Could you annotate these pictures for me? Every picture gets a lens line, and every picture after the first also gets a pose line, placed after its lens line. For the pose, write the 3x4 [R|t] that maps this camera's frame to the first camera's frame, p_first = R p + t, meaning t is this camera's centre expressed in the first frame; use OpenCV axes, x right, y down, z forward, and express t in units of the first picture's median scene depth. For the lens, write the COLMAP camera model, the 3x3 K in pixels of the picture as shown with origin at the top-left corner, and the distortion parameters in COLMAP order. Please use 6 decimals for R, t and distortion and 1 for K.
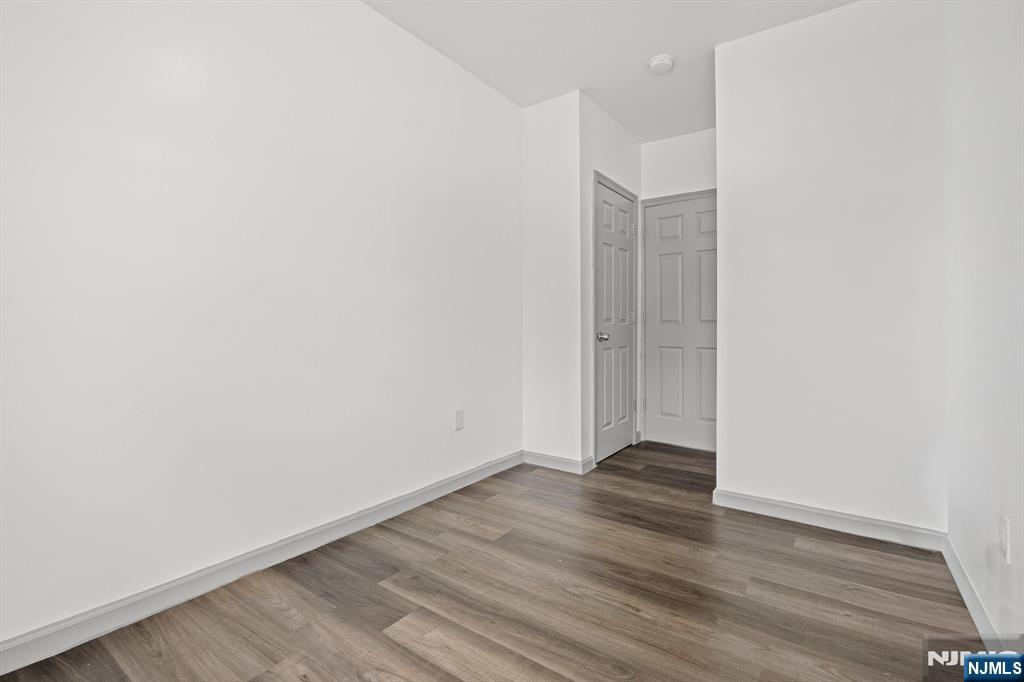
lens RADIAL K [[470.6, 0, 512.1], [0, 470.6, 314.3], [0, 0, 1]] dist [-0.001748, 0.000151]
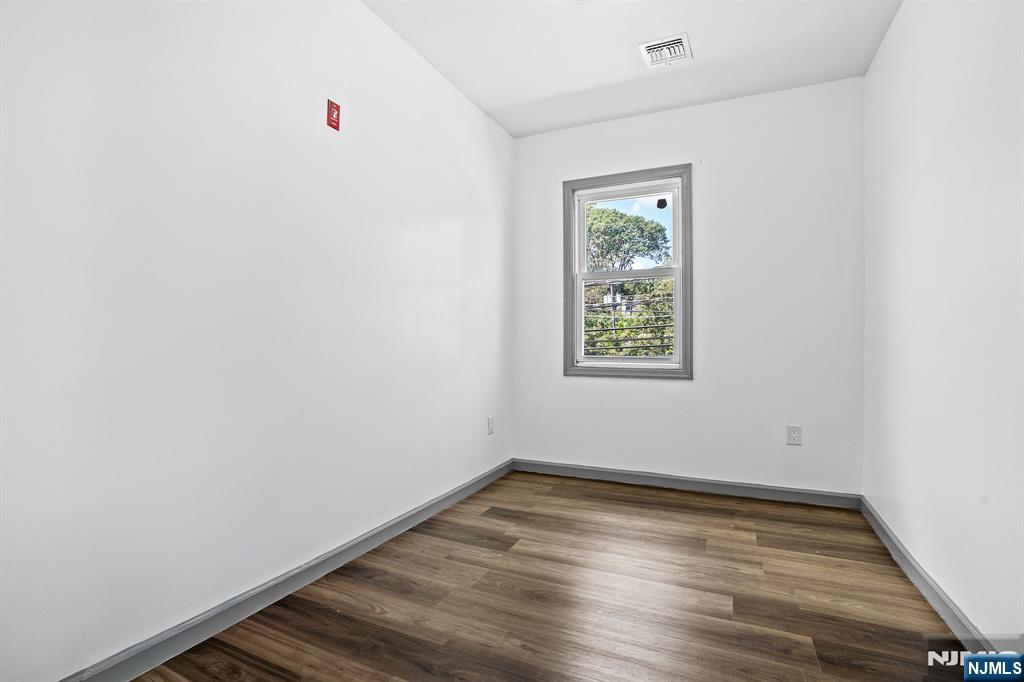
lens RADIAL K [[461.0, 0, 510.8], [0, 461.0, 344.5], [0, 0, 1]] dist [0.000810, 0.000953]
pose [[-0.983313, -0.012644, -0.181482, 0.471644], [-0.007234, 0.999510, -0.030446, 0.060574], [0.181779, -0.028625, -0.982923, 1.934936]]
